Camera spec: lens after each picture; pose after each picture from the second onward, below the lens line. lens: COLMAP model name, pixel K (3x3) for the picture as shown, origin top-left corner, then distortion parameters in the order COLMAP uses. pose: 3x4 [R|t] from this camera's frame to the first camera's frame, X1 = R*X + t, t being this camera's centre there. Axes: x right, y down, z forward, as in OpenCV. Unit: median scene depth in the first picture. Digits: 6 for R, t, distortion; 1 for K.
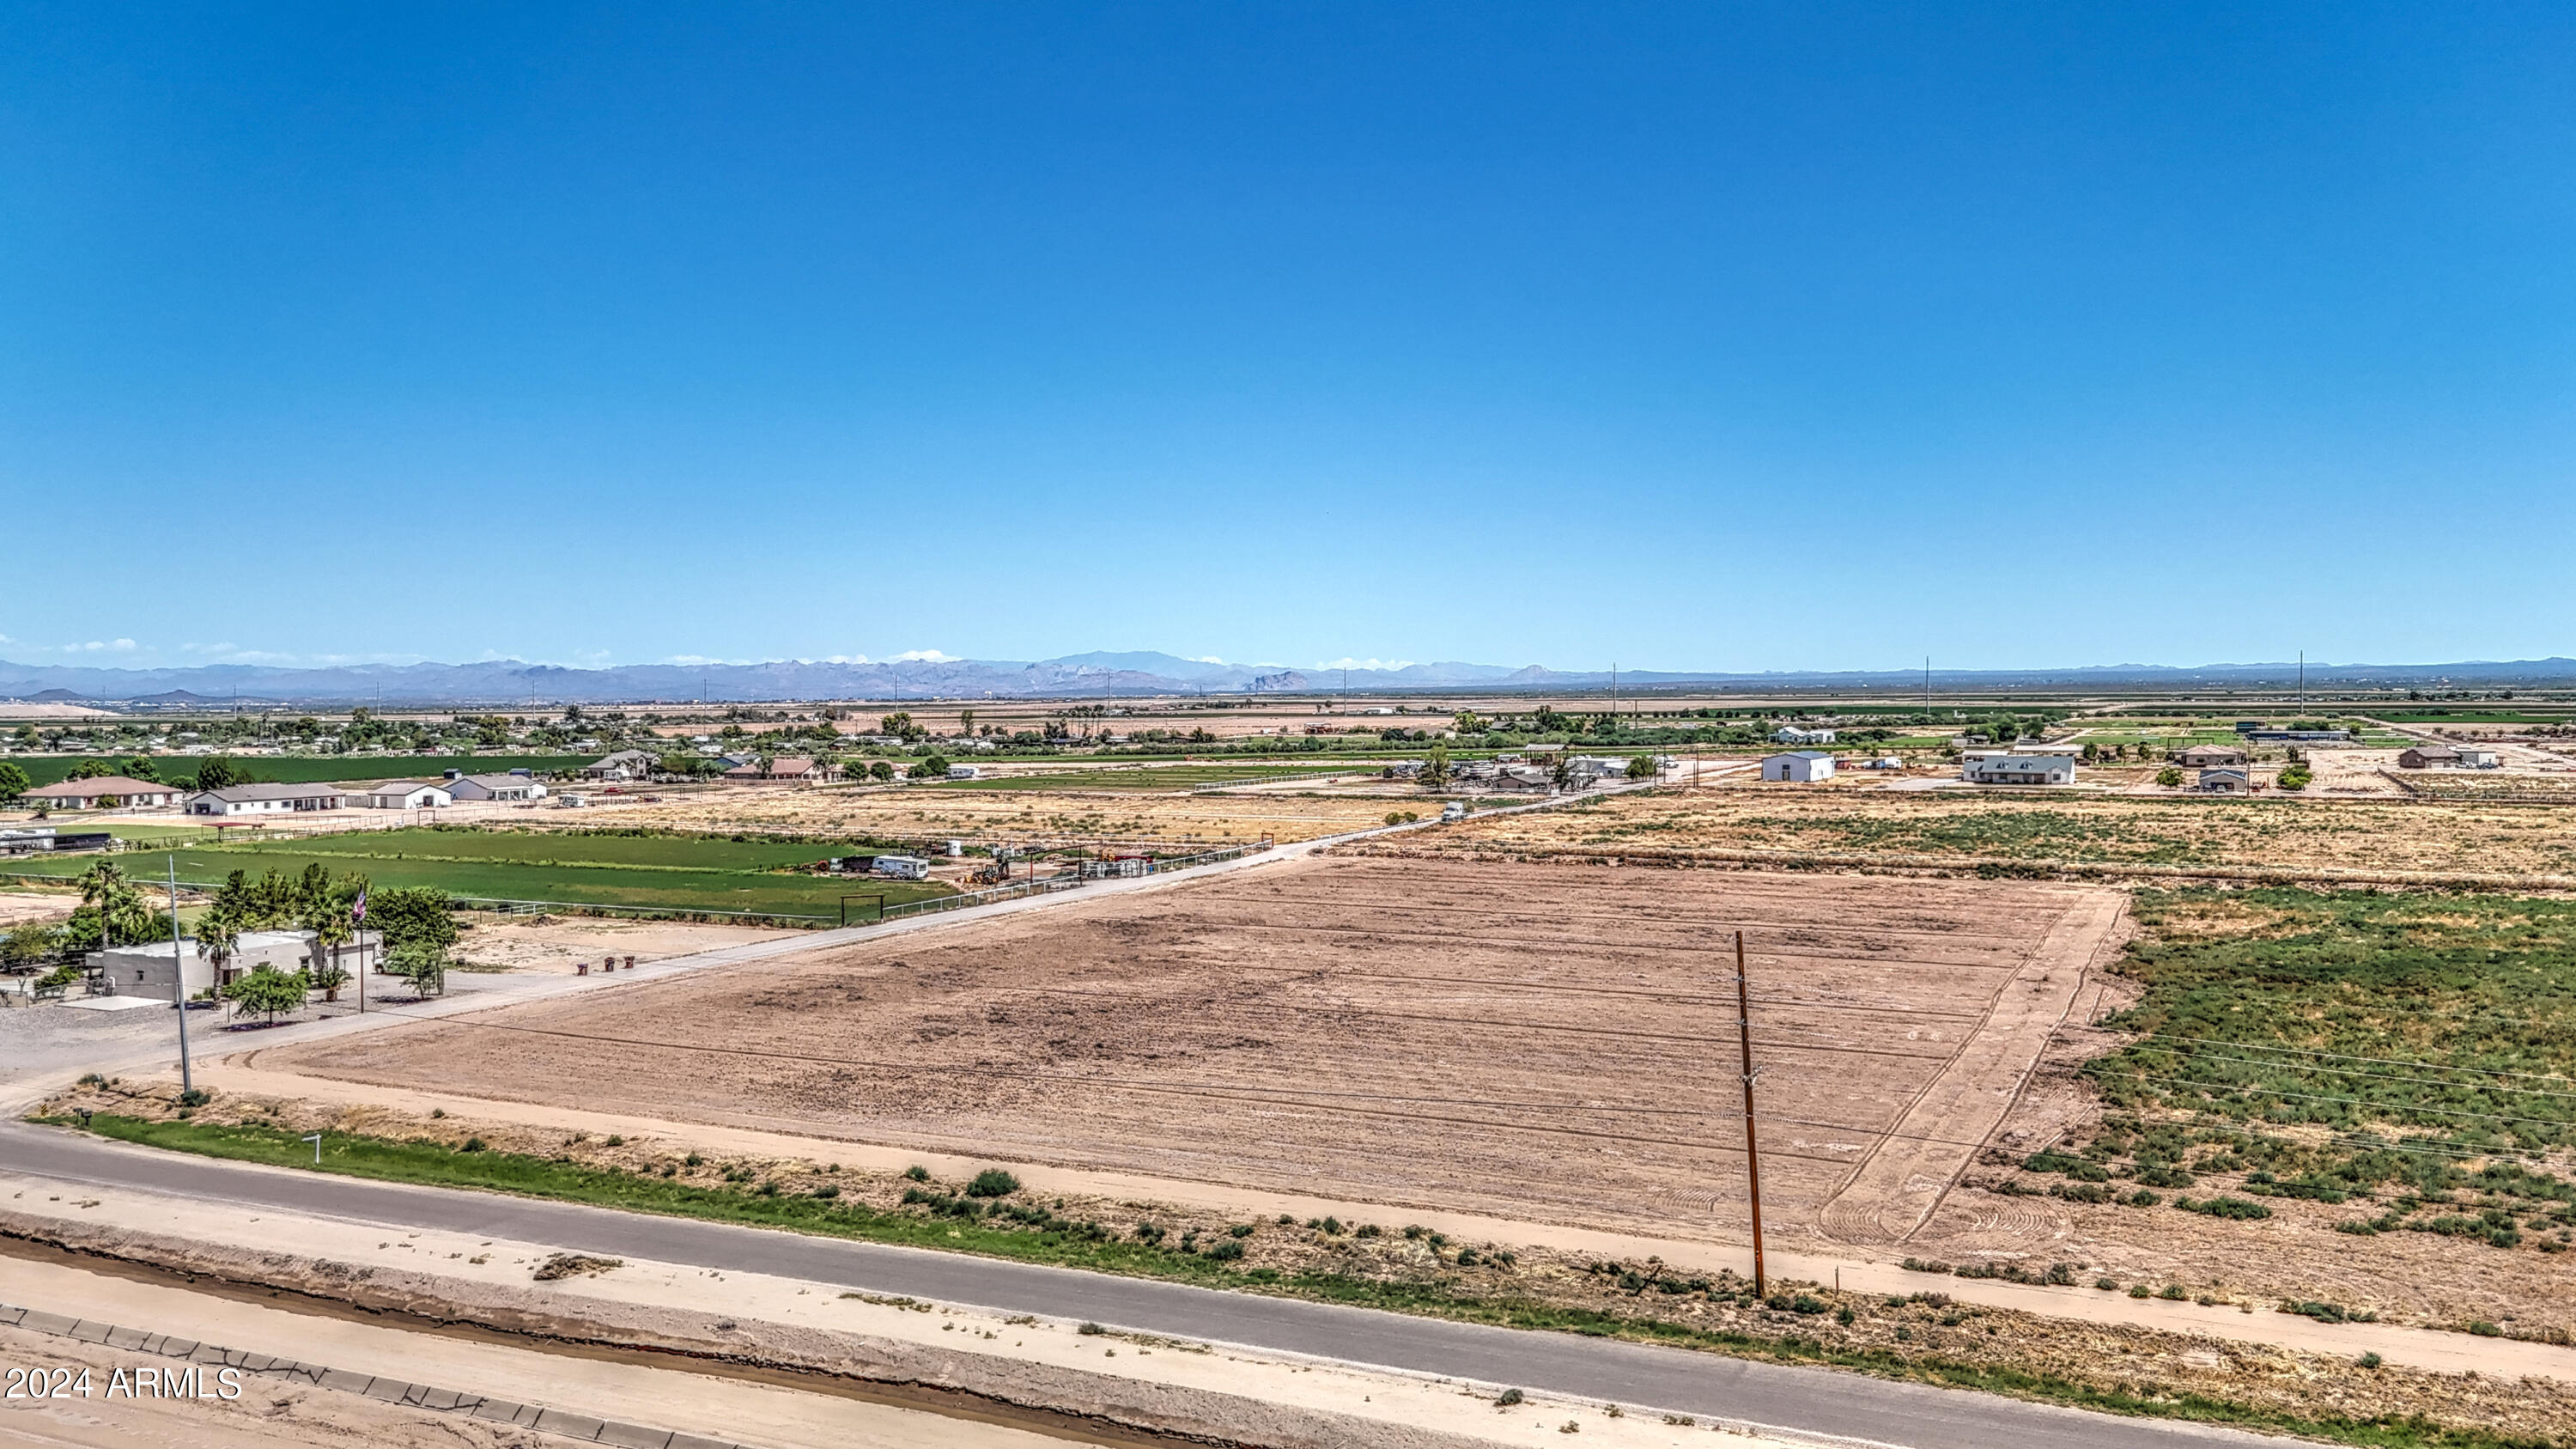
lens RADIAL K [[1929.3, 0, 1280.7], [0, 1929.3, 726.2], [0, 0, 1]] dist [0.067414, -0.059401]
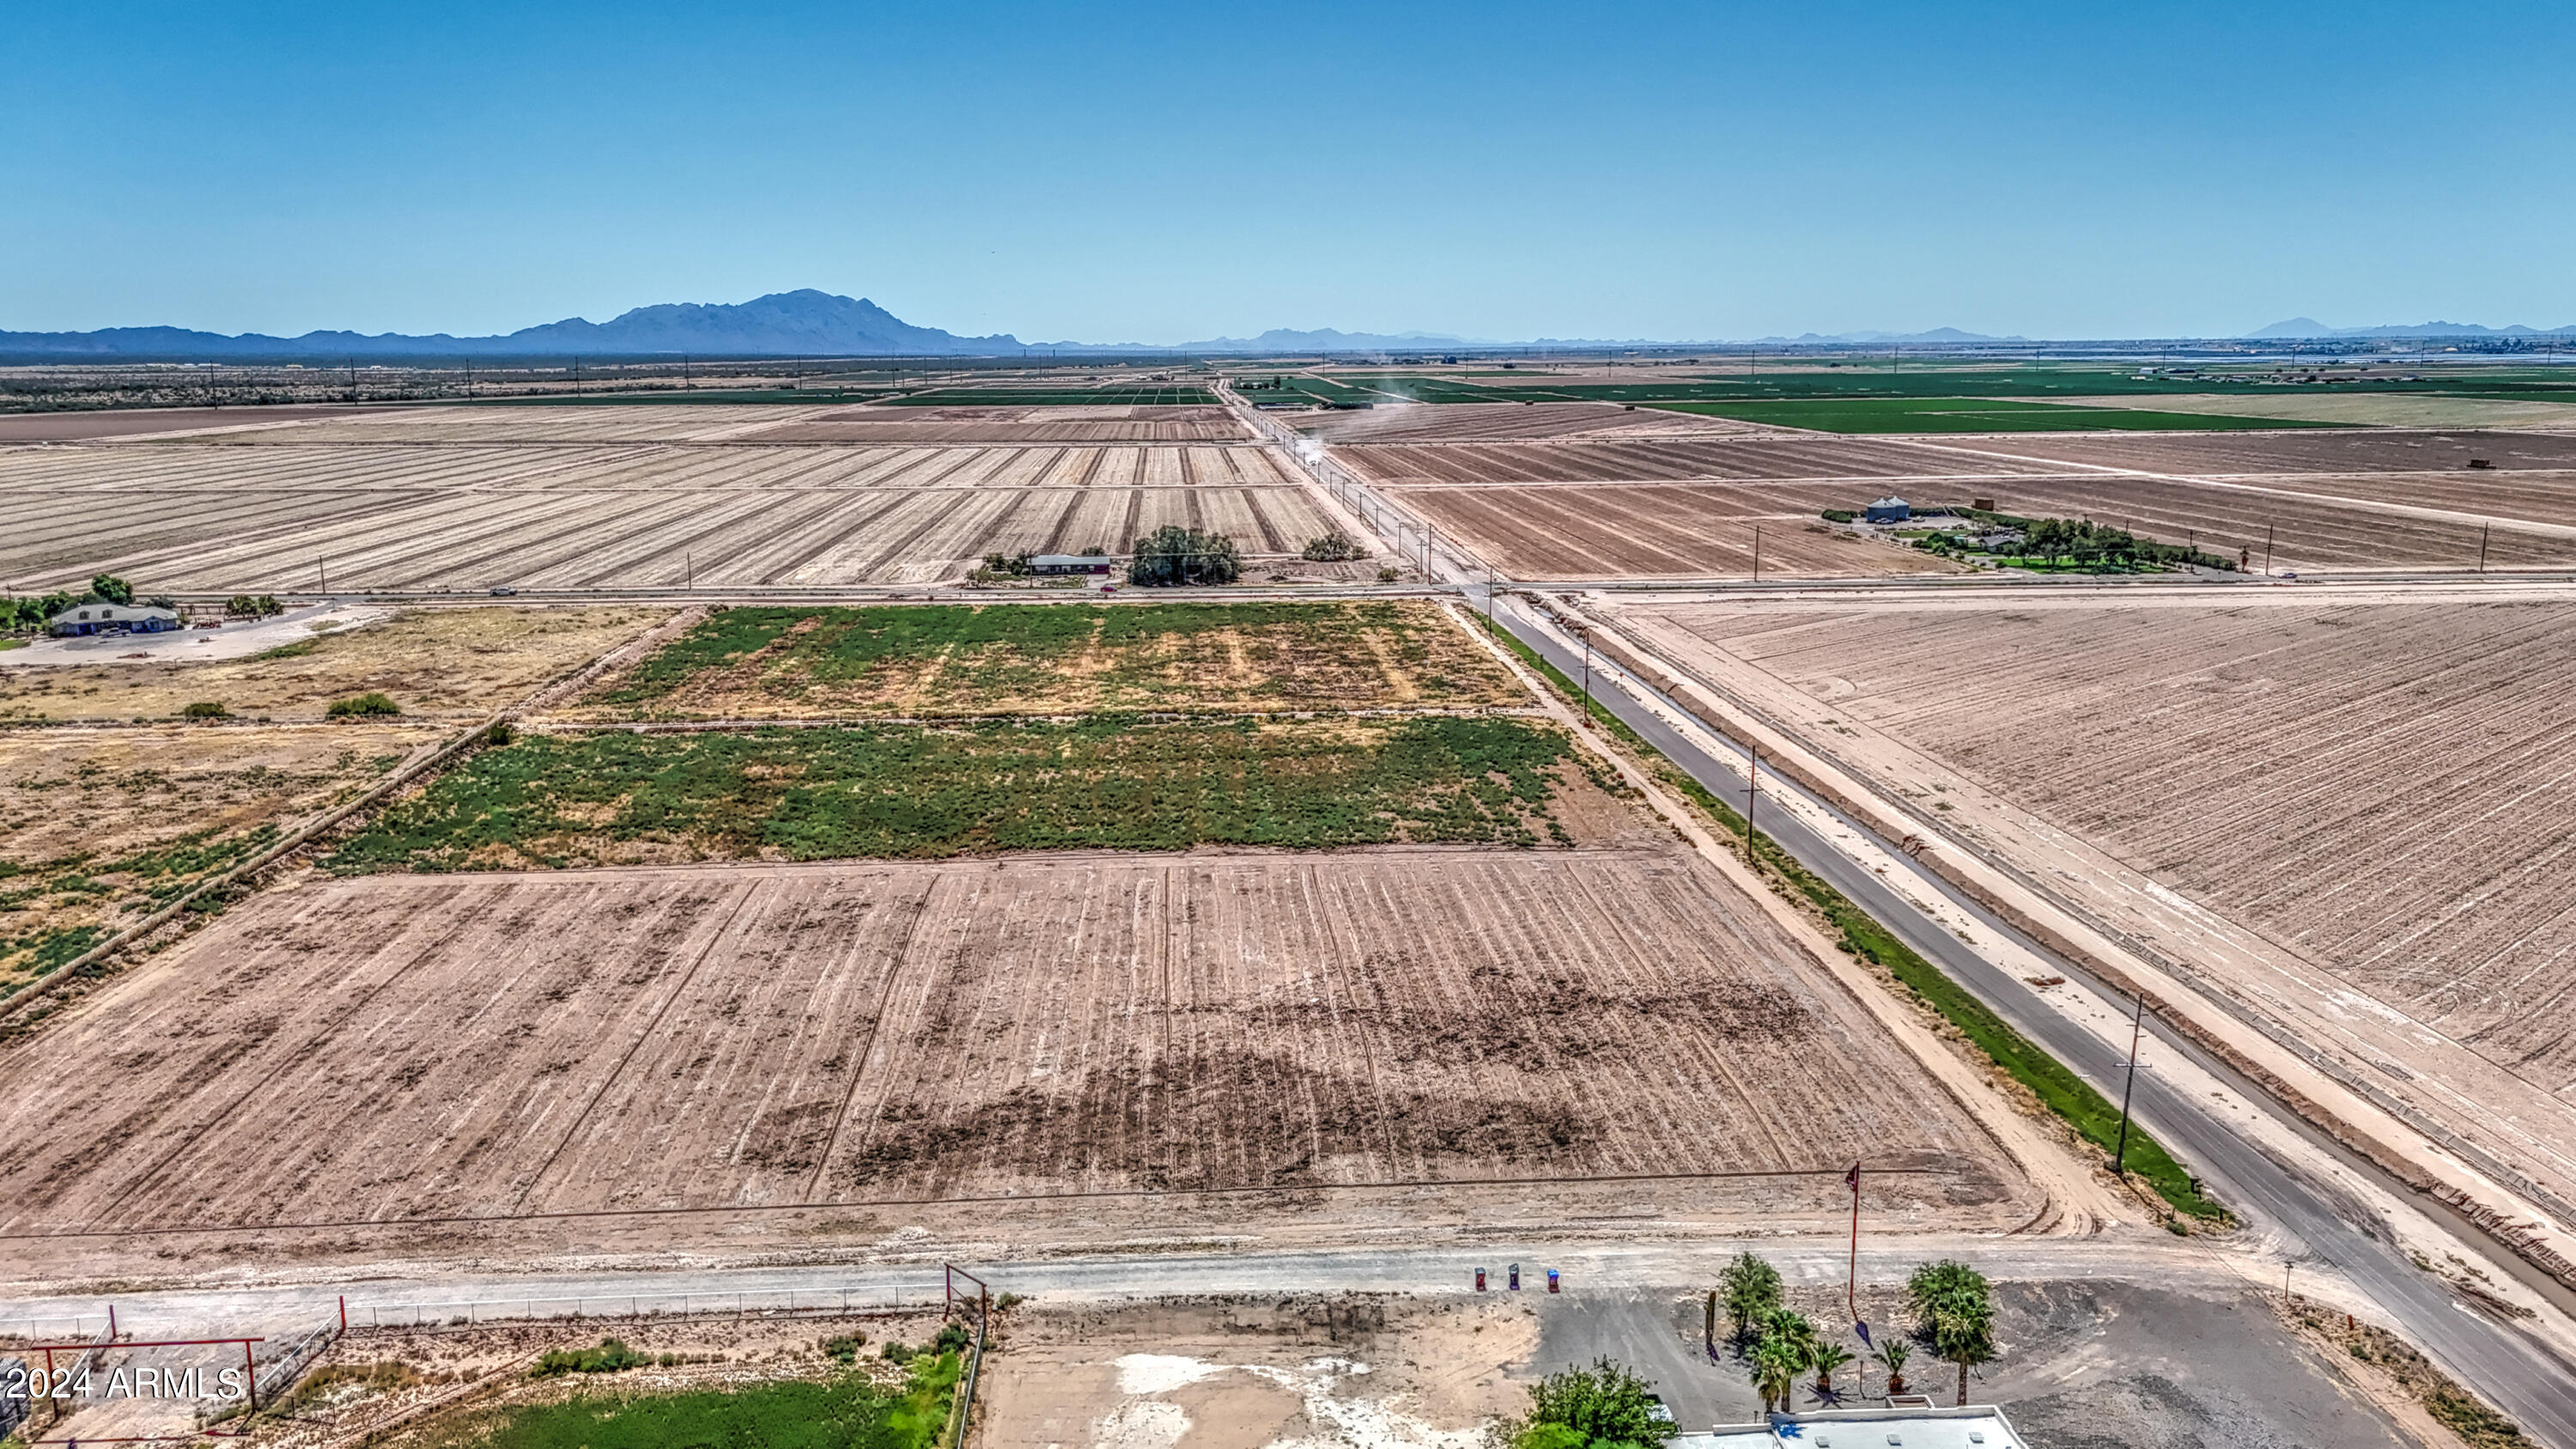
lens RADIAL K [[1962.2, 0, 1280.5], [0, 1962.2, 720.9], [0, 0, 1]] dist [0.071910, -0.068423]
pose [[-0.486691, -0.154309, 0.859837, -1.333627], [0.025839, 0.981302, 0.190734, -0.350465], [-0.873192, 0.115046, -0.473604, 2.018424]]
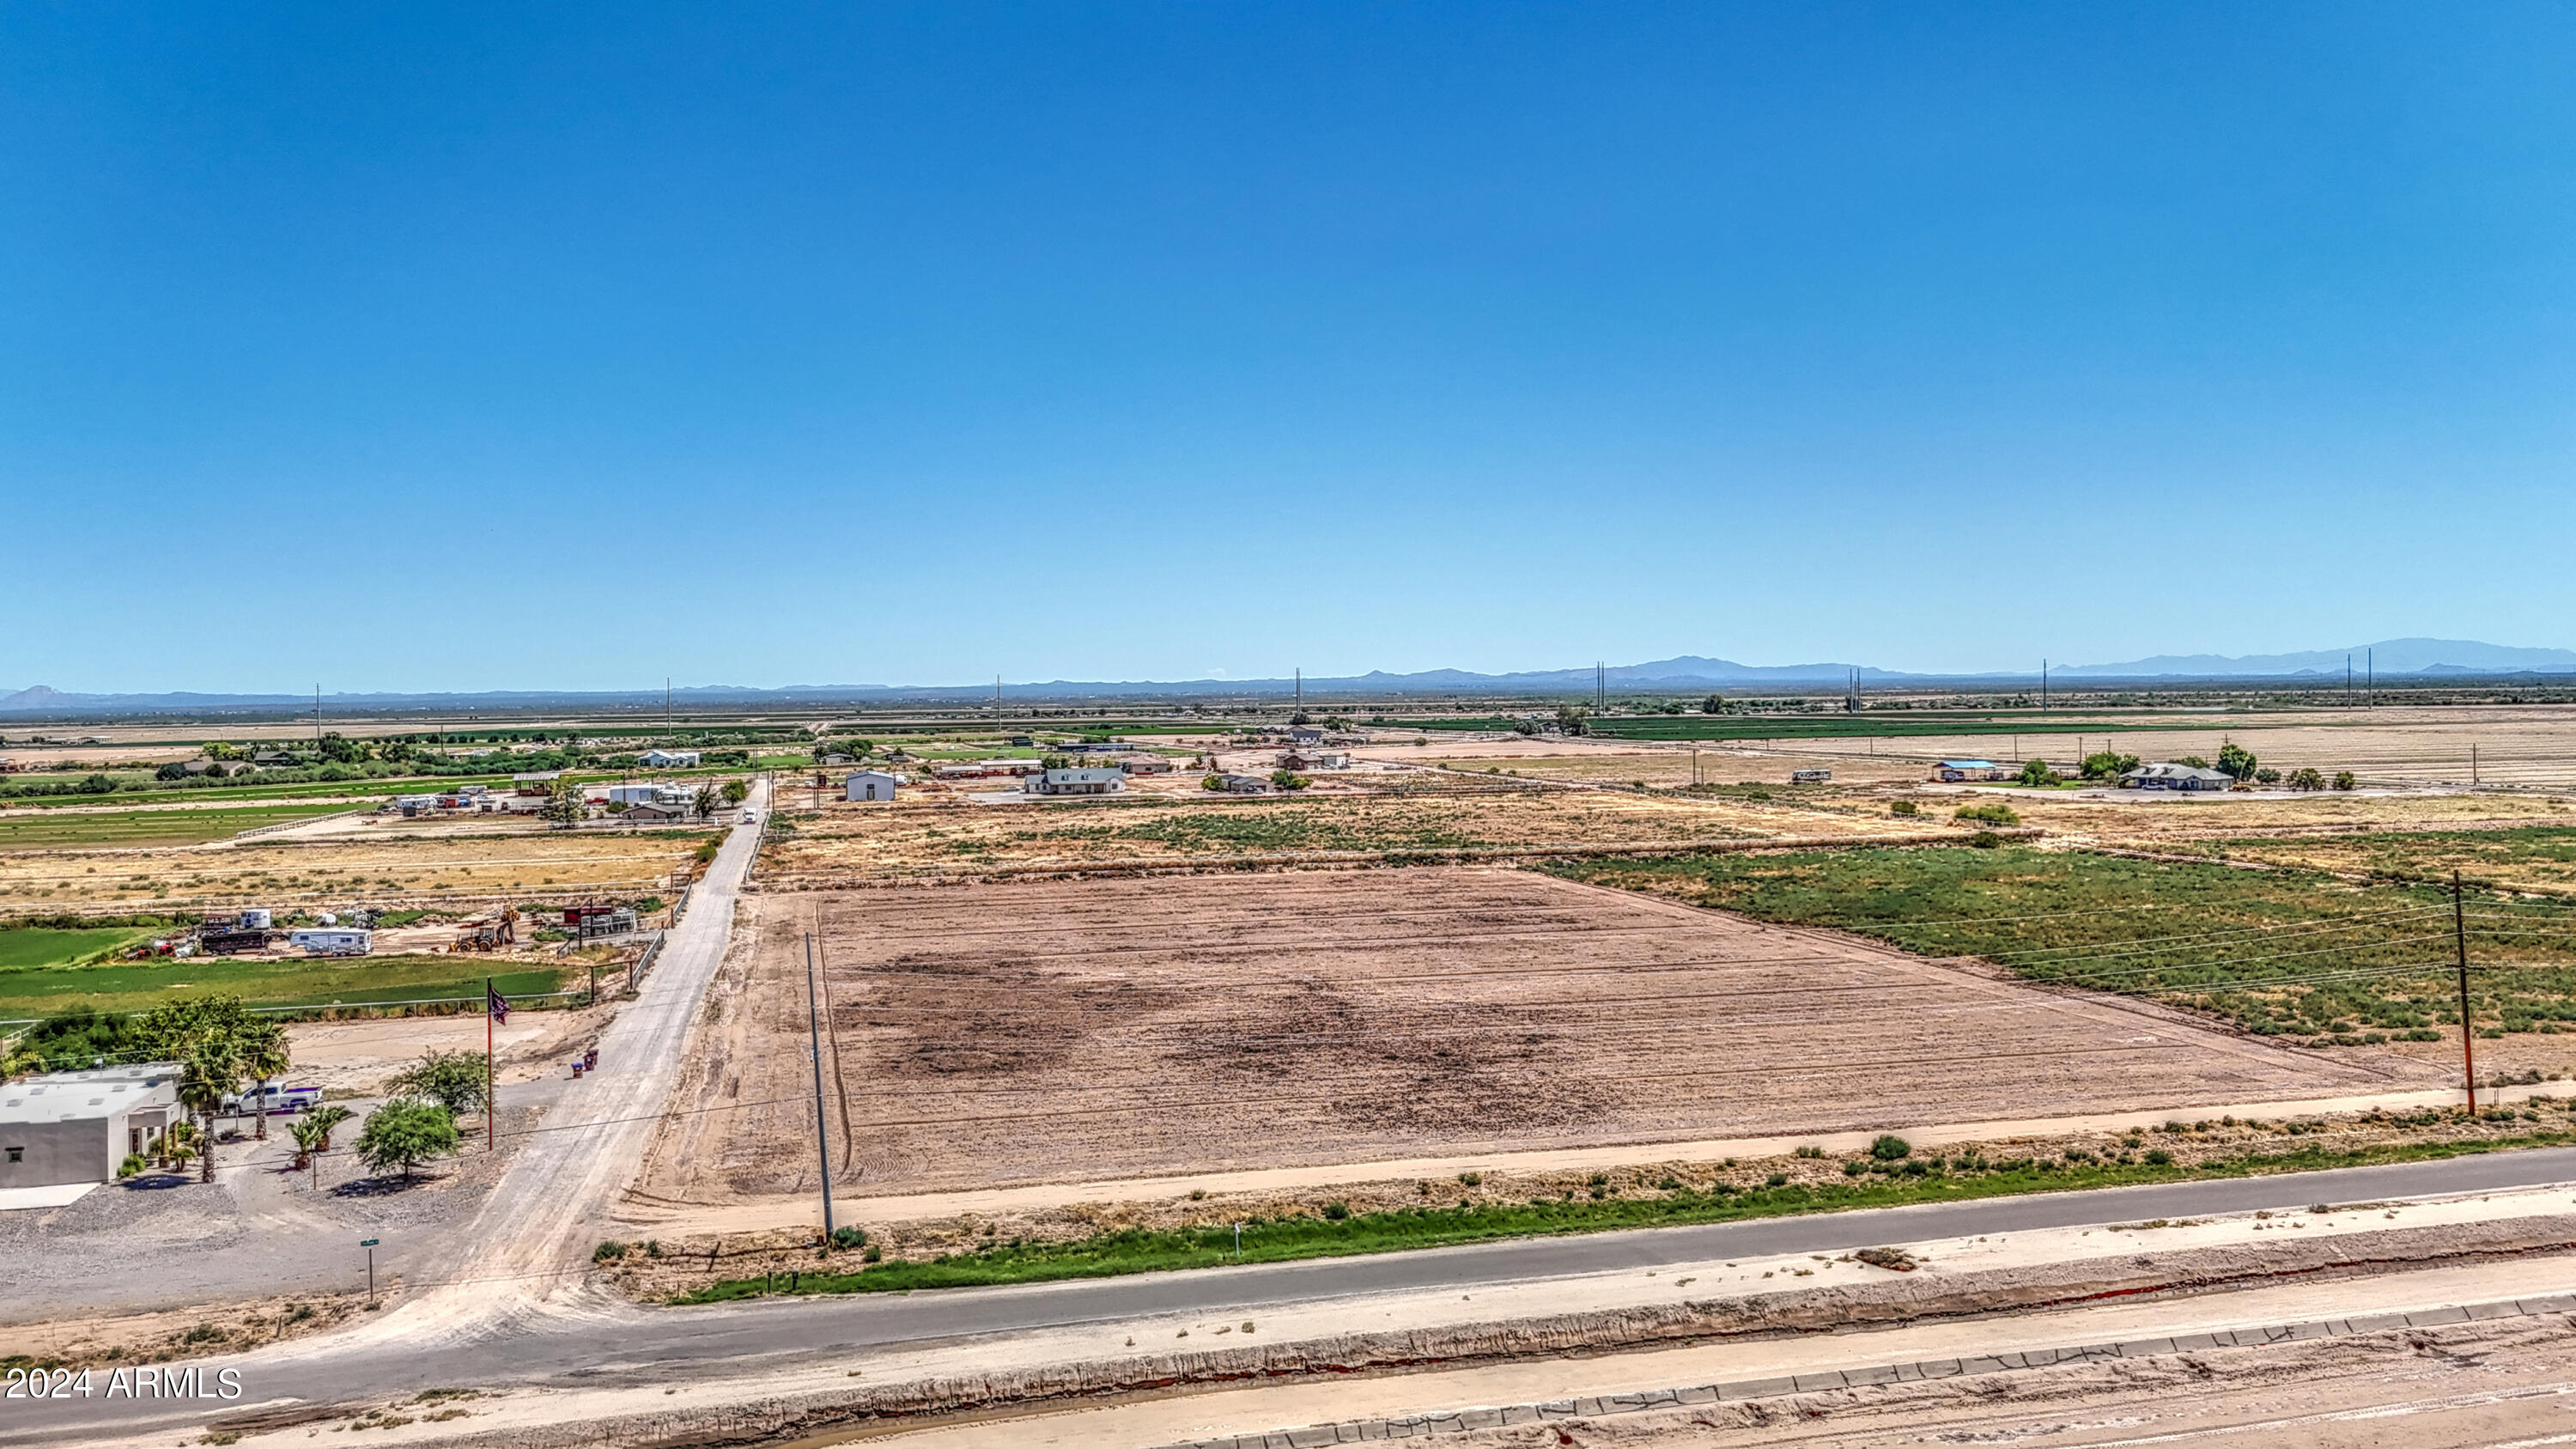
lens RADIAL K [[1953.9, 0, 1280.6], [0, 1953.9, 715.1], [0, 0, 1]] dist [0.067677, -0.060259]
pose [[0.767923, -0.009957, 0.640465, -0.909346], [0.020710, 0.999742, -0.009289, -0.009529], [-0.640208, 0.020398, 0.767931, 0.269517]]
